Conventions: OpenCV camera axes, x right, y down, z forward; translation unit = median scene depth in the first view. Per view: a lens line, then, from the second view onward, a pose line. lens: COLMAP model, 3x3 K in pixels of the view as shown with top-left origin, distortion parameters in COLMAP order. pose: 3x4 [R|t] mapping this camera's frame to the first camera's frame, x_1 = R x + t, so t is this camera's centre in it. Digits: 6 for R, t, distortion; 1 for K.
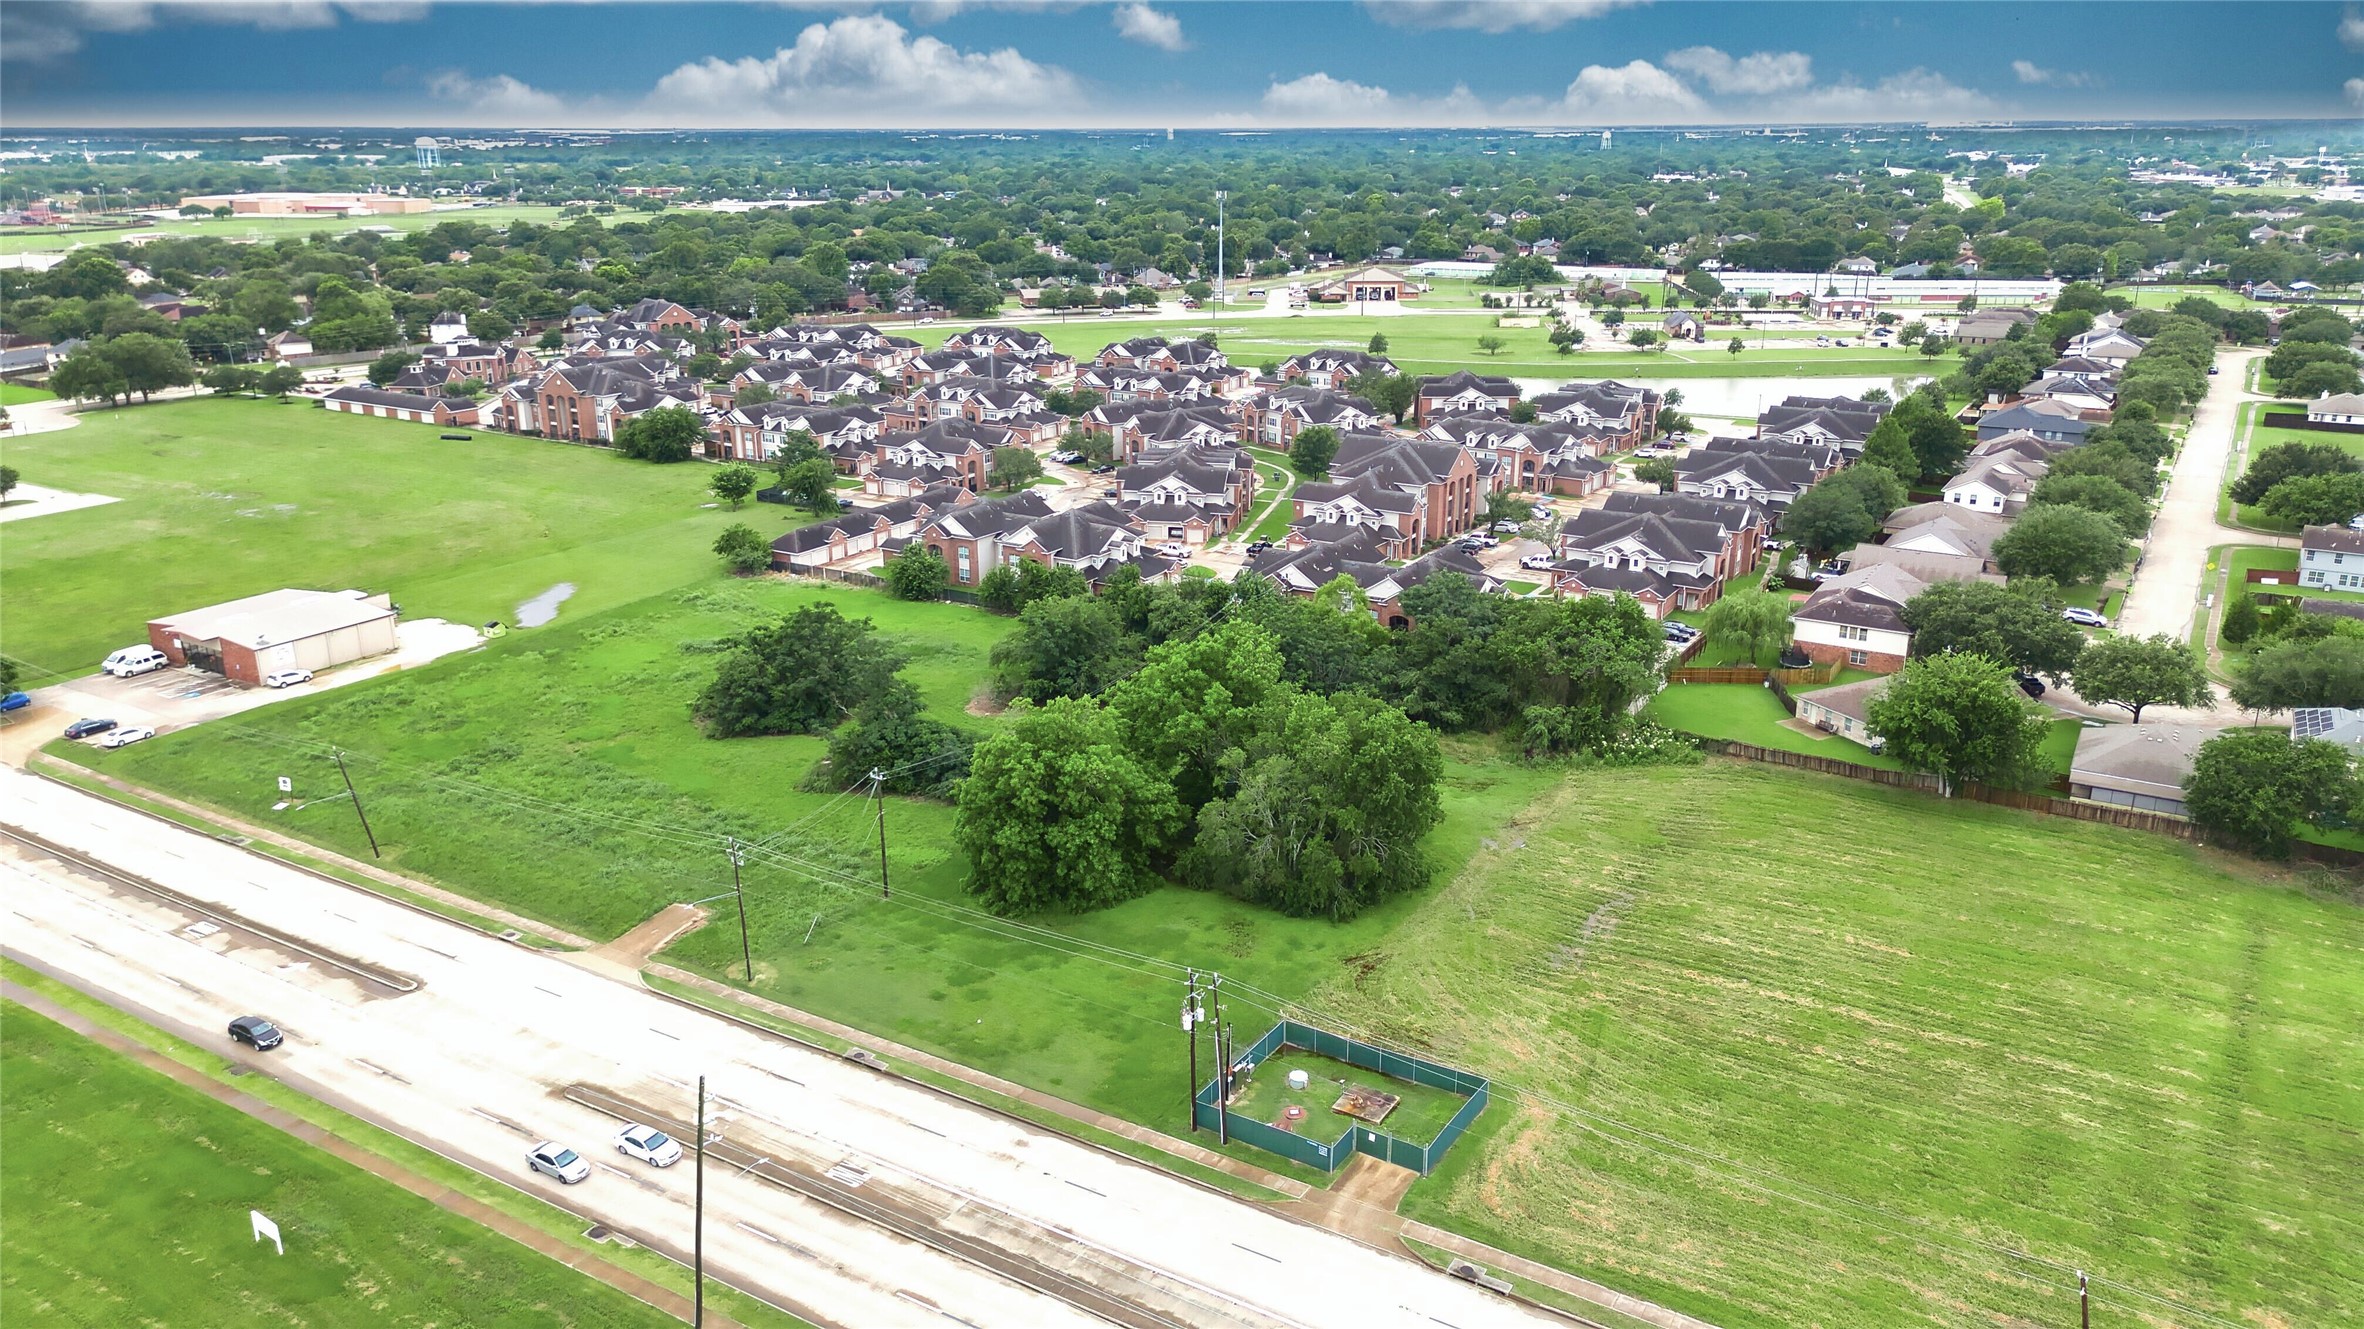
lens RADIAL K [[1651.5, 0, 1176.5], [0, 1651.5, 670.8], [0, 0, 1]] dist [0.096017, -0.120772]
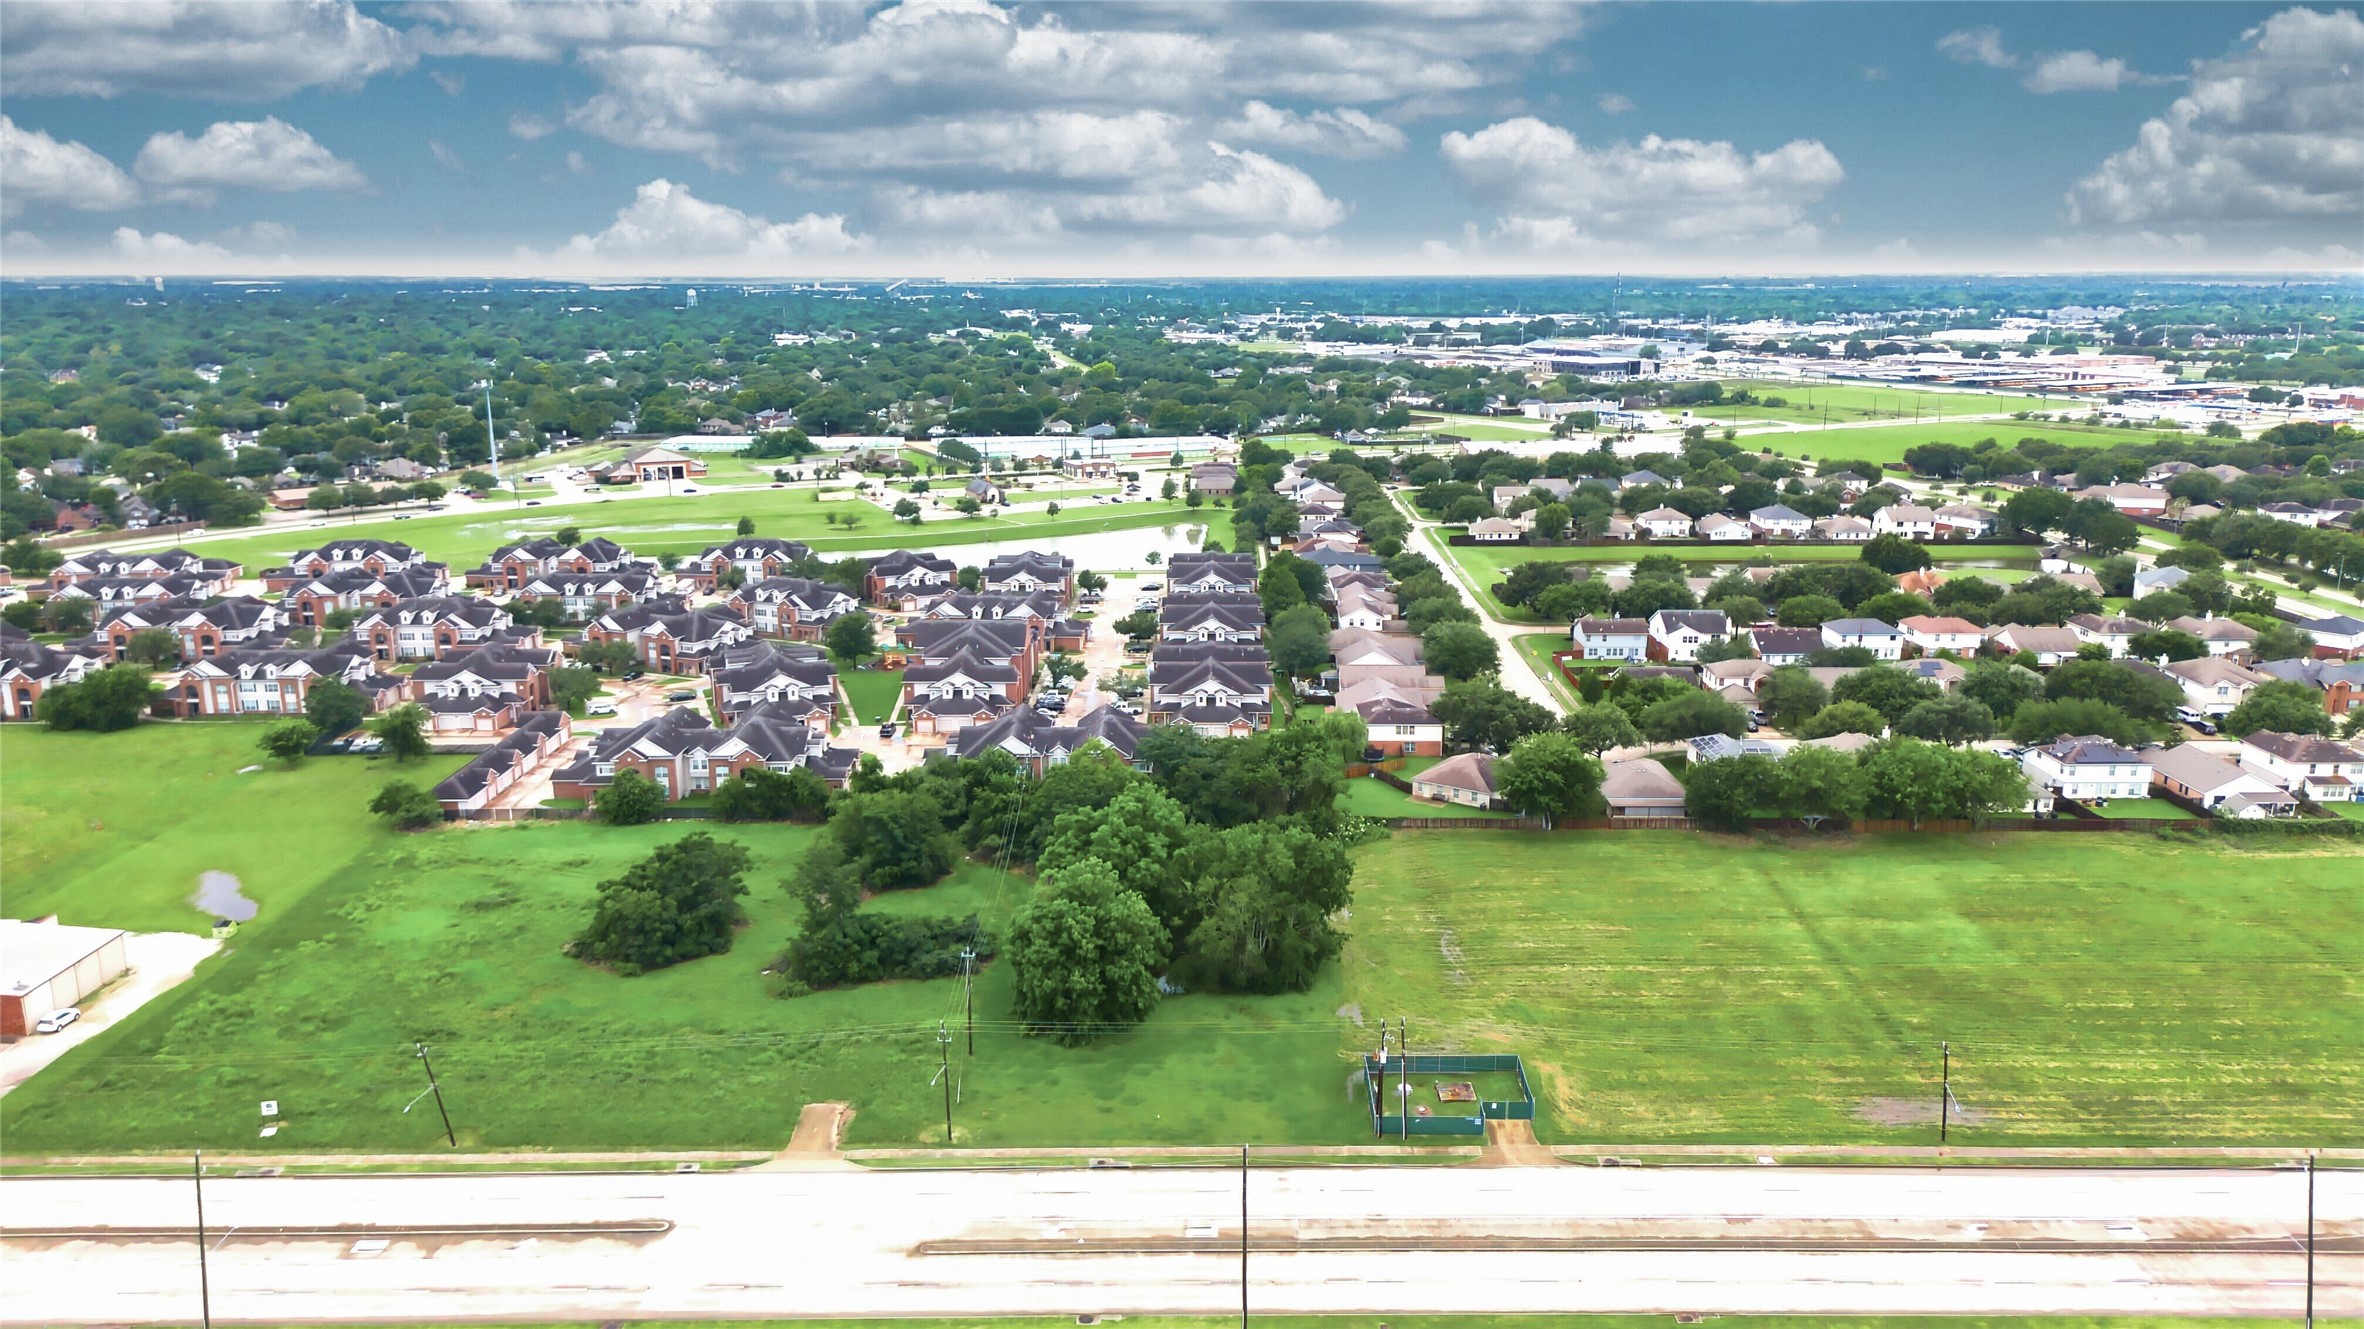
lens RADIAL K [[1651.5, 0, 1176.5], [0, 1651.5, 670.8], [0, 0, 1]] dist [0.096017, -0.120772]
pose [[0.855824, -0.120185, 0.503112, -0.510437], [0.161119, 0.986184, -0.038491, -0.056197], [-0.491535, 0.114002, 0.863364, -0.116389]]
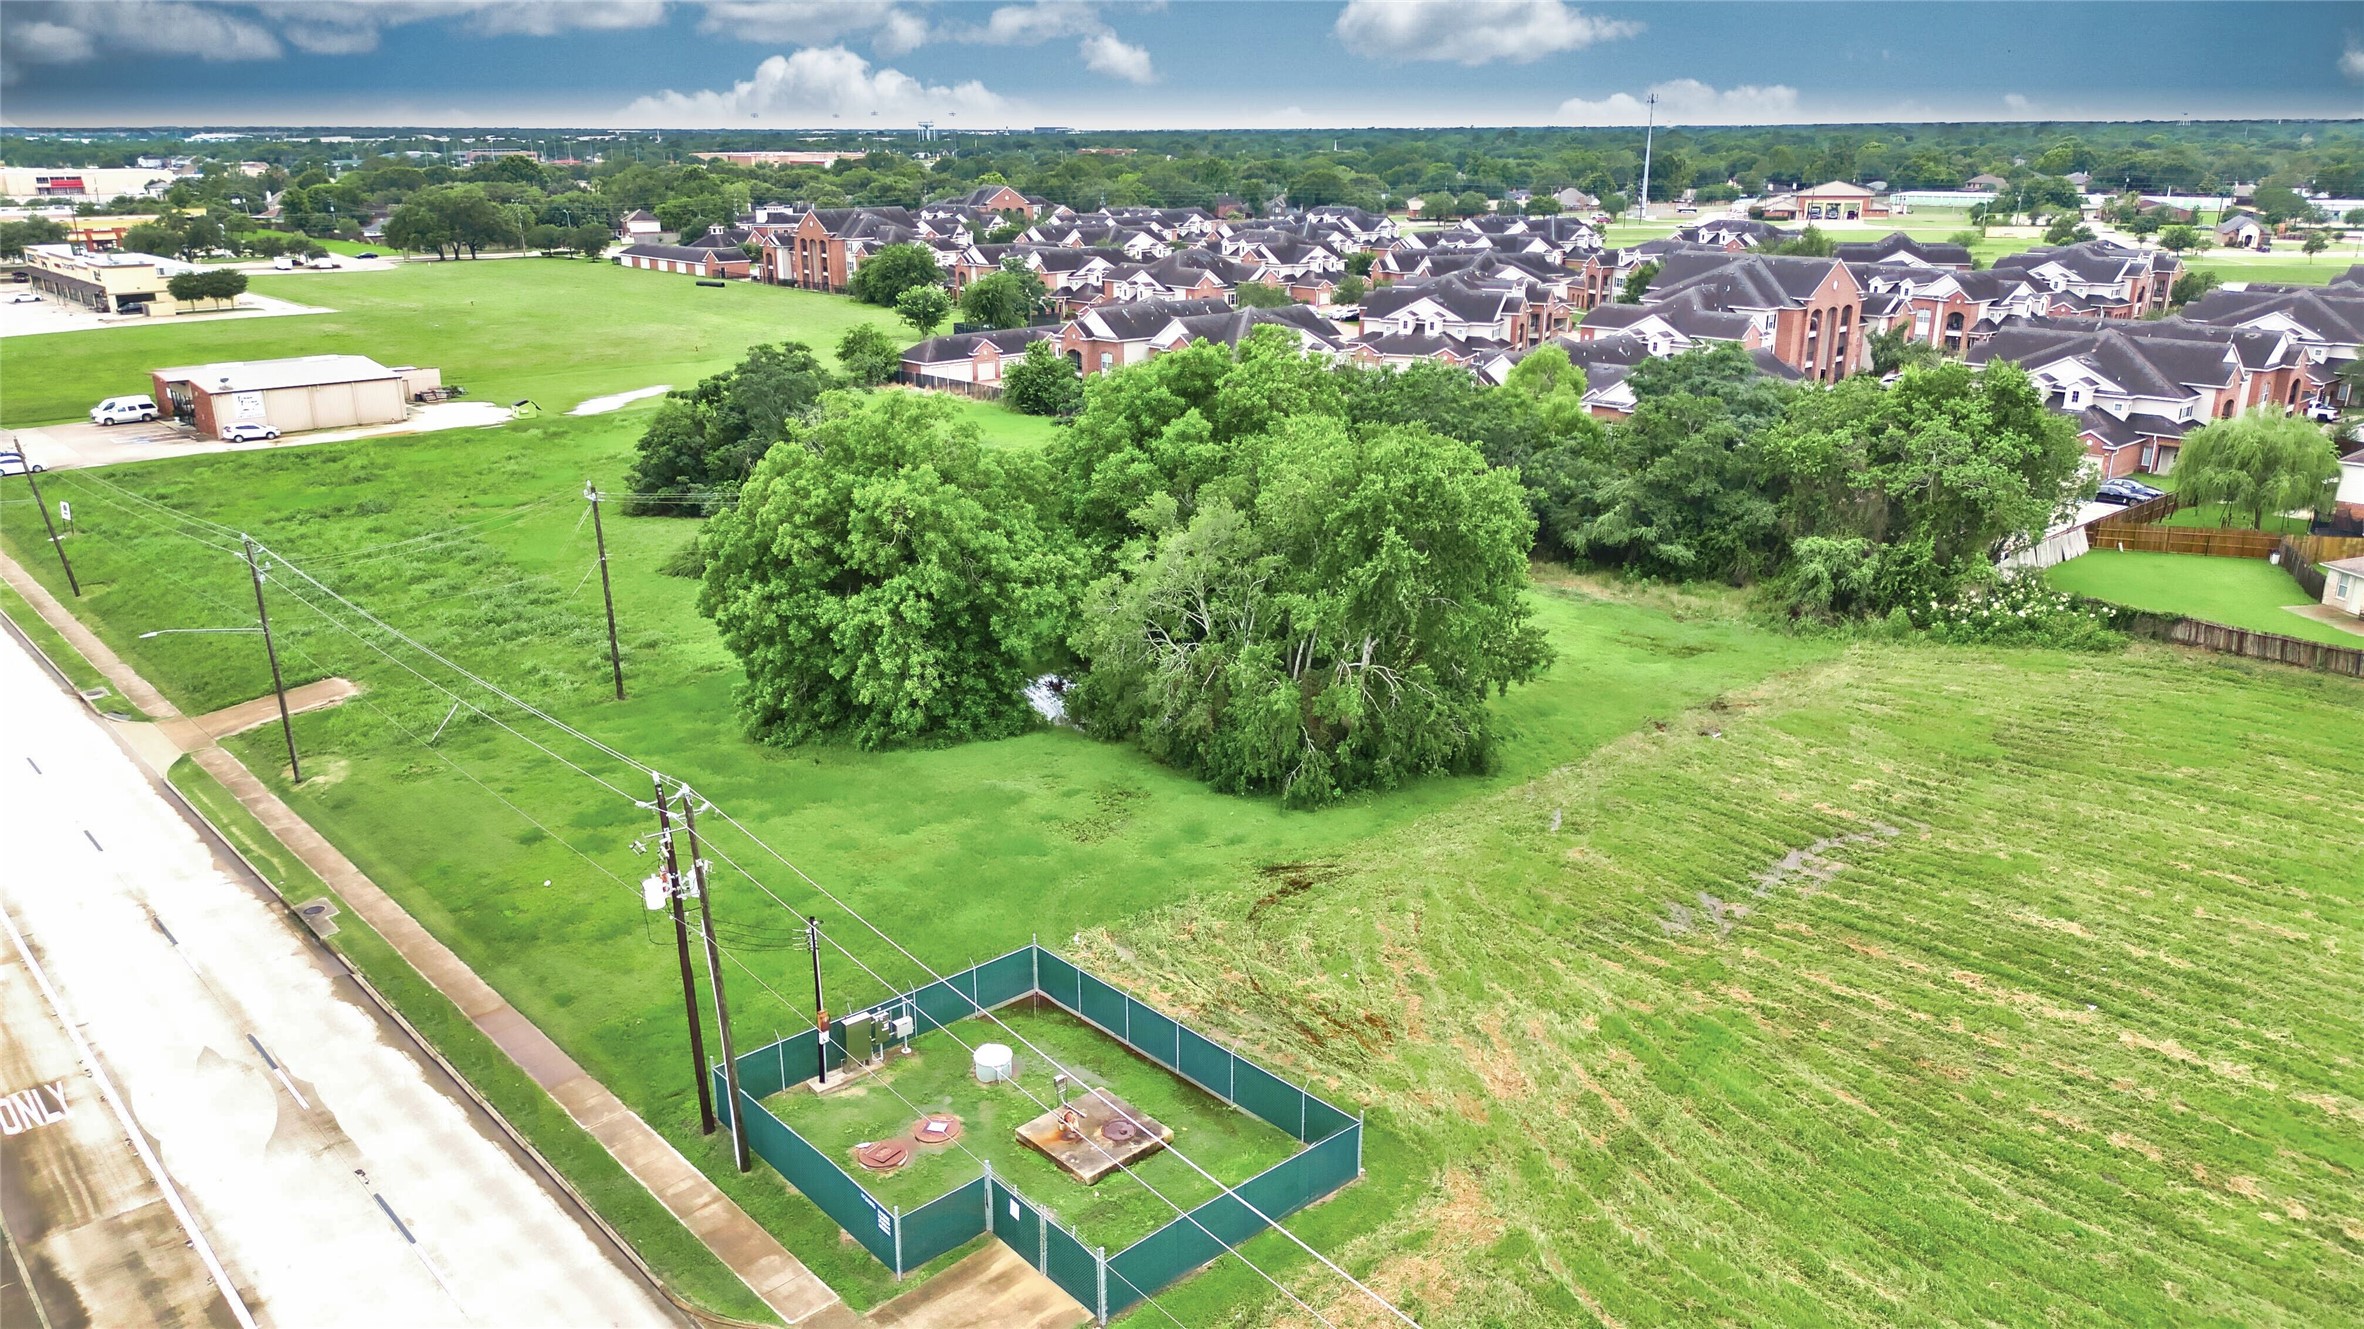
lens RADIAL K [[1654.2, 0, 1177.2], [0, 1654.2, 666.2], [0, 0, 1]] dist [0.074793, -0.071900]
pose [[0.960734, 0.086596, -0.263611, 0.159458], [-0.087518, 0.996129, 0.008268, 0.082699], [0.263307, 0.015128, 0.964594, 0.367899]]
